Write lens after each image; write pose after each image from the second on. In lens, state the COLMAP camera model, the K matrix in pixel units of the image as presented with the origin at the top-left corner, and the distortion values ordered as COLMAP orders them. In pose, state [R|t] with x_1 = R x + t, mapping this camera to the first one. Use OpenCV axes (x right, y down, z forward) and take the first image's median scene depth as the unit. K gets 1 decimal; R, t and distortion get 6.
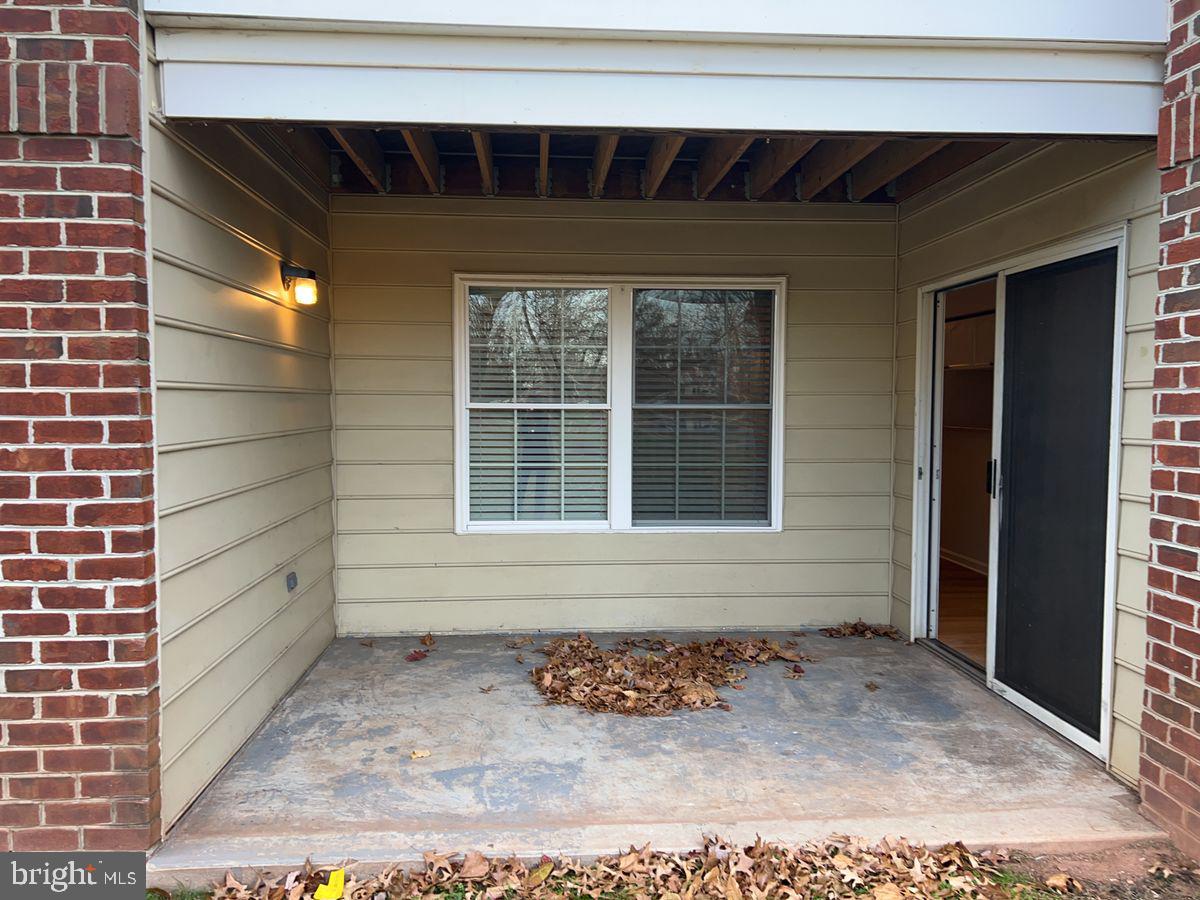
lens RADIAL K [[935.2, 0, 600.0], [0, 935.2, 450.0], [0, 0, 1]] dist [-0.000941, -0.004274]
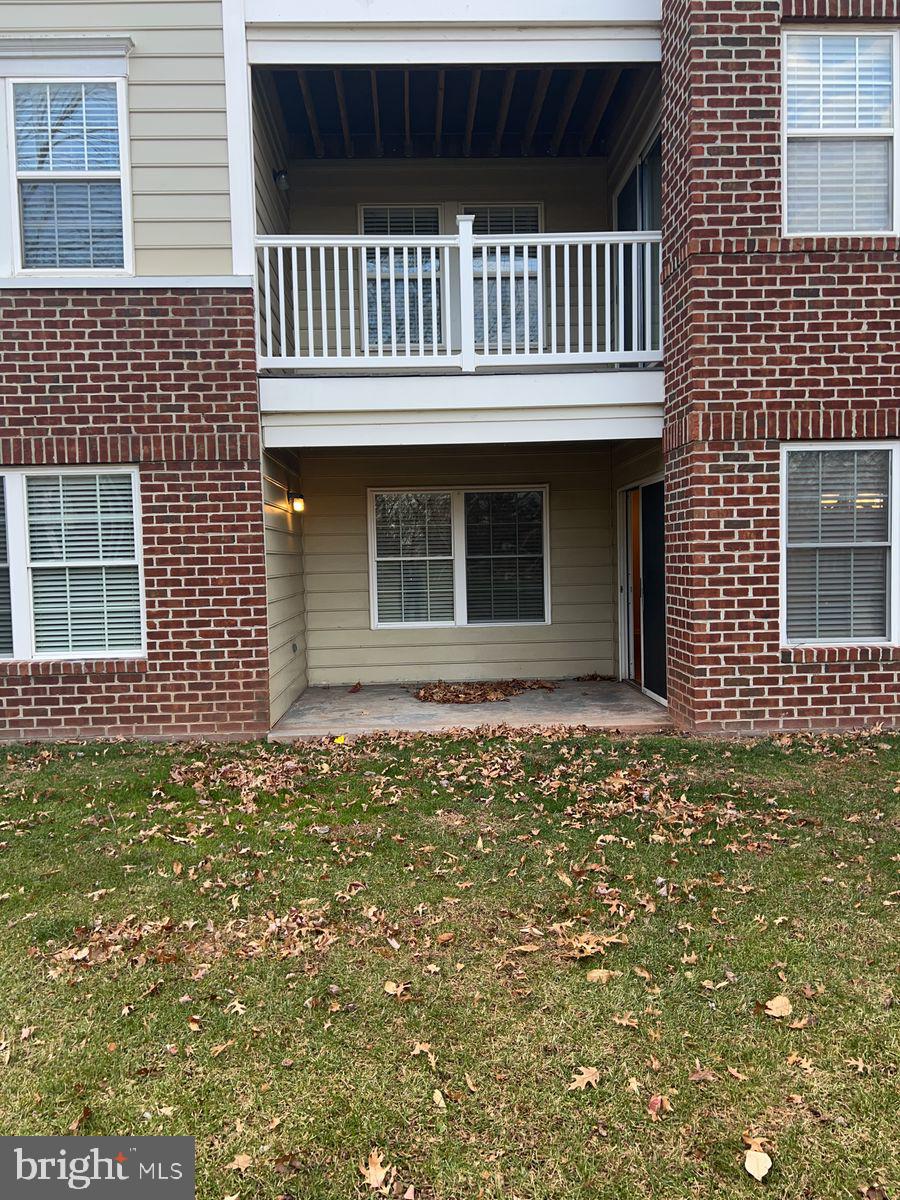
lens RADIAL K [[935.2, 0, 450.0], [0, 935.2, 600.0], [0, 0, 1]] dist [-0.000941, -0.004274]
pose [[0.999163, -0.025519, -0.031961, 0.108370], [0.025251, 0.999643, -0.008762, 0.092889], [0.032173, 0.007947, 0.999451, -1.484247]]
